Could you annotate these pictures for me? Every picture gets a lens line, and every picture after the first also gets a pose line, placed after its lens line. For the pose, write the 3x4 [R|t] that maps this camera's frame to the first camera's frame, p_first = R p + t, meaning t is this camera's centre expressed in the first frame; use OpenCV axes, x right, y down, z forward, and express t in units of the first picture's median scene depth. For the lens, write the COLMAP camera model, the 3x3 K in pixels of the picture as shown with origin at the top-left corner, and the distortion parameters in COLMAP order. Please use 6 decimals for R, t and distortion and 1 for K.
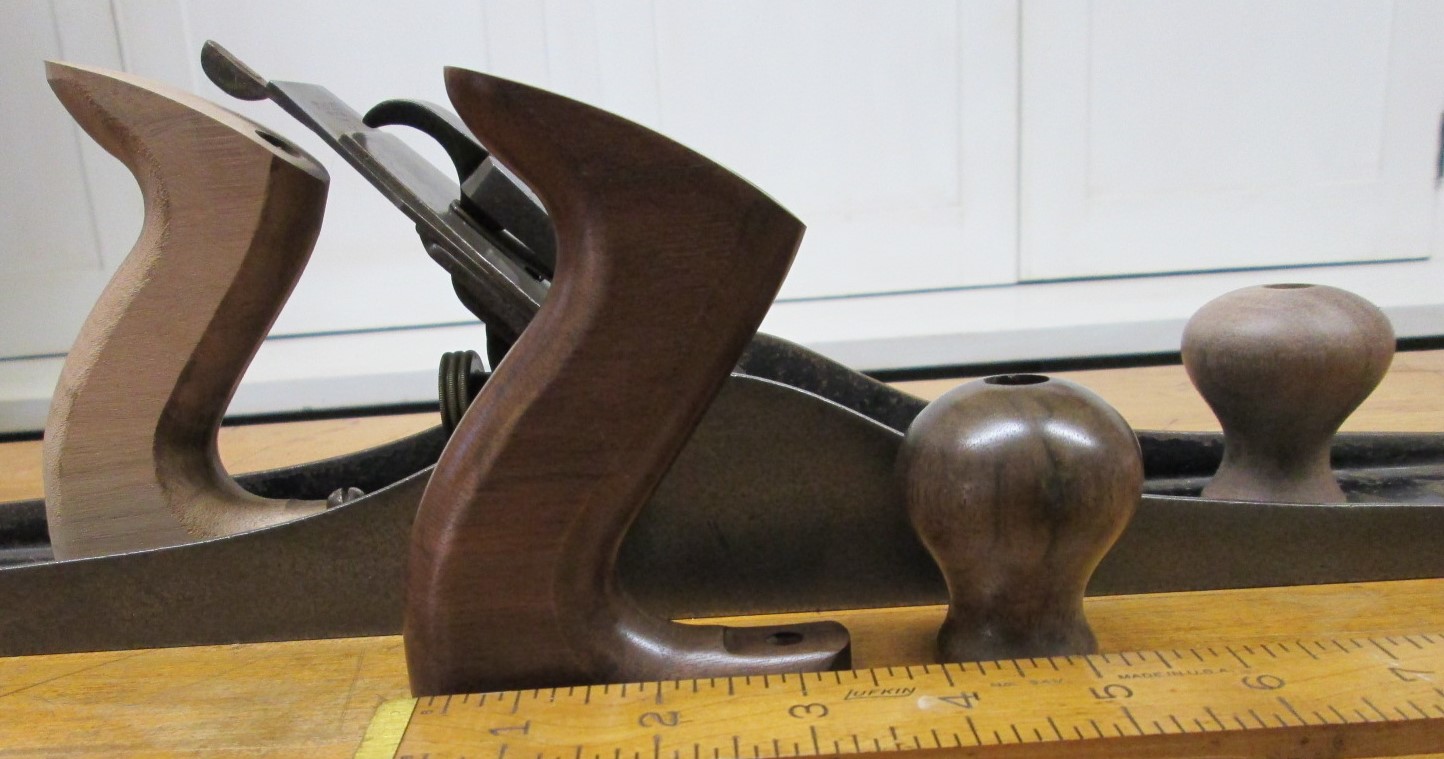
lens RADIAL K [[1364.6, 0, 669.6], [0, 1364.6, 445.6], [0, 0, 1]] dist [-0.008798, -0.005672]
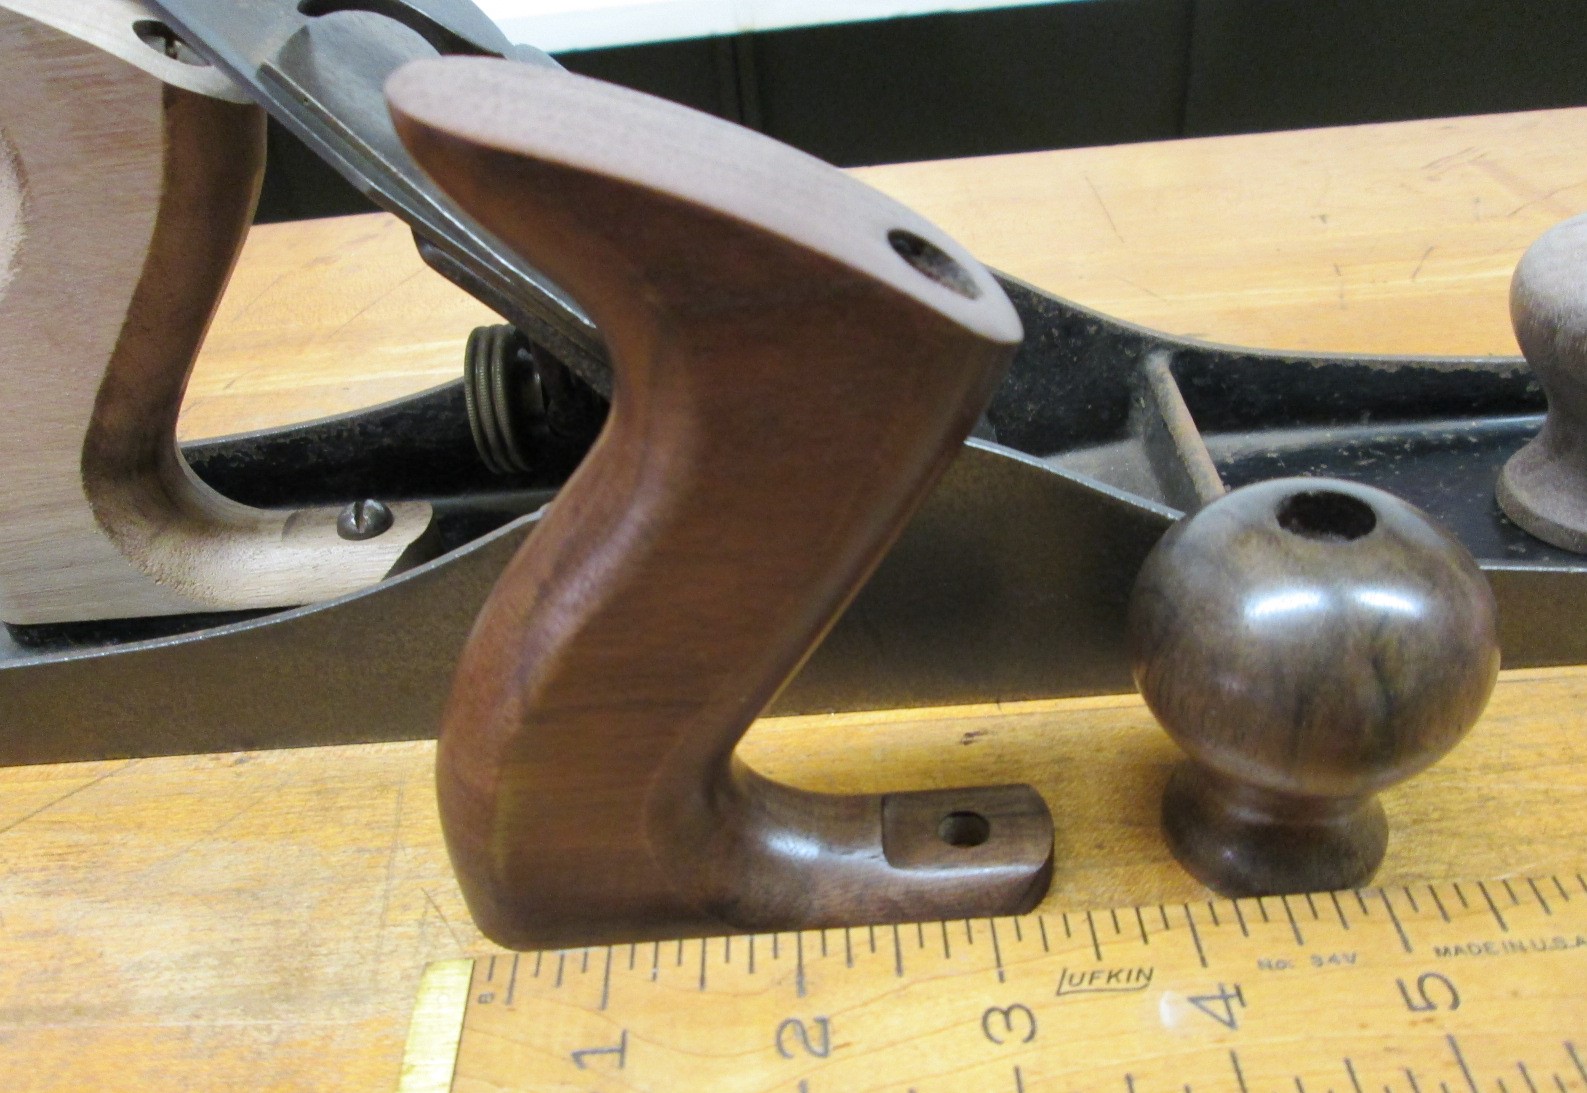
lens RADIAL K [[1383.1, 0, 793.5], [0, 1383.1, 546.5], [0, 0, 1]] dist [-0.020979, 0.014627]
pose [[0.999422, -0.033225, 0.007252, -0.008058], [0.028230, 0.929455, 0.367855, -0.262173], [-0.018962, -0.367437, 0.929855, 0.343275]]
